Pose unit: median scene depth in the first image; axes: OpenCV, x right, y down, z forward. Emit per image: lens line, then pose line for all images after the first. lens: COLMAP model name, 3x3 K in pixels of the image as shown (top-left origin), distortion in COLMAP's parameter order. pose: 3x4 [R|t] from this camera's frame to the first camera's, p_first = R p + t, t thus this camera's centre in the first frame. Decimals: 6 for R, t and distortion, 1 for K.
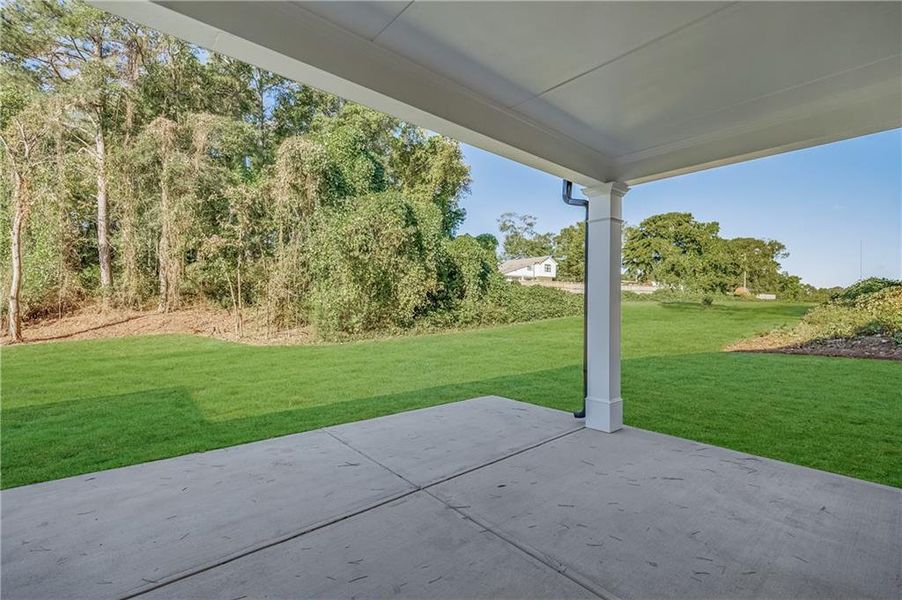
lens RADIAL K [[394.2, 0, 452.0], [0, 394.2, 307.8], [0, 0, 1]] dist [-0.000238, -0.001393]
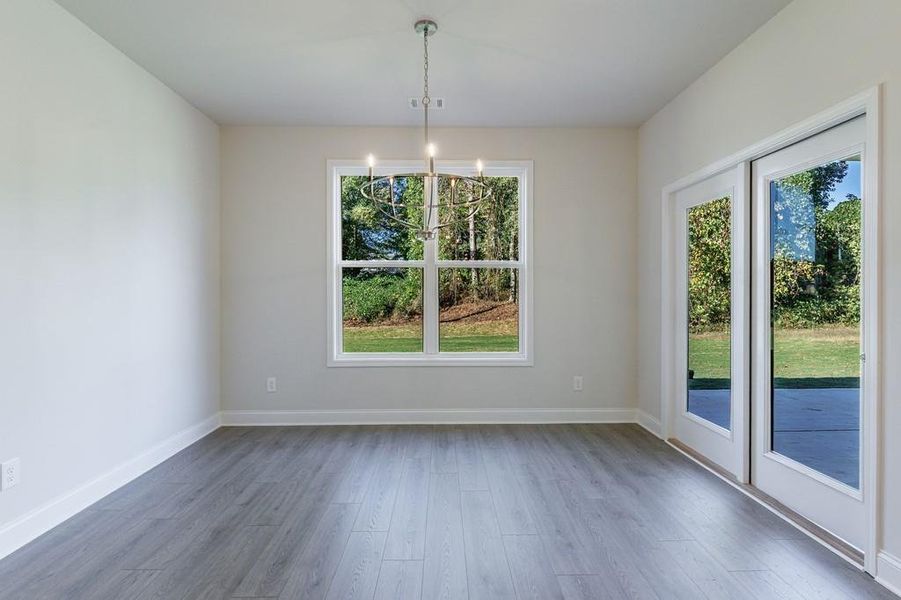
lens RADIAL K [[427.6, 0, 449.6], [0, 427.6, 298.1], [0, 0, 1]] dist [0.001144, -0.004152]
pose [[0.765822, -0.004495, -0.643037, -0.040580], [0.003951, 0.999990, -0.002285, 0.001573], [0.643041, -0.000790, 0.765831, -0.139484]]
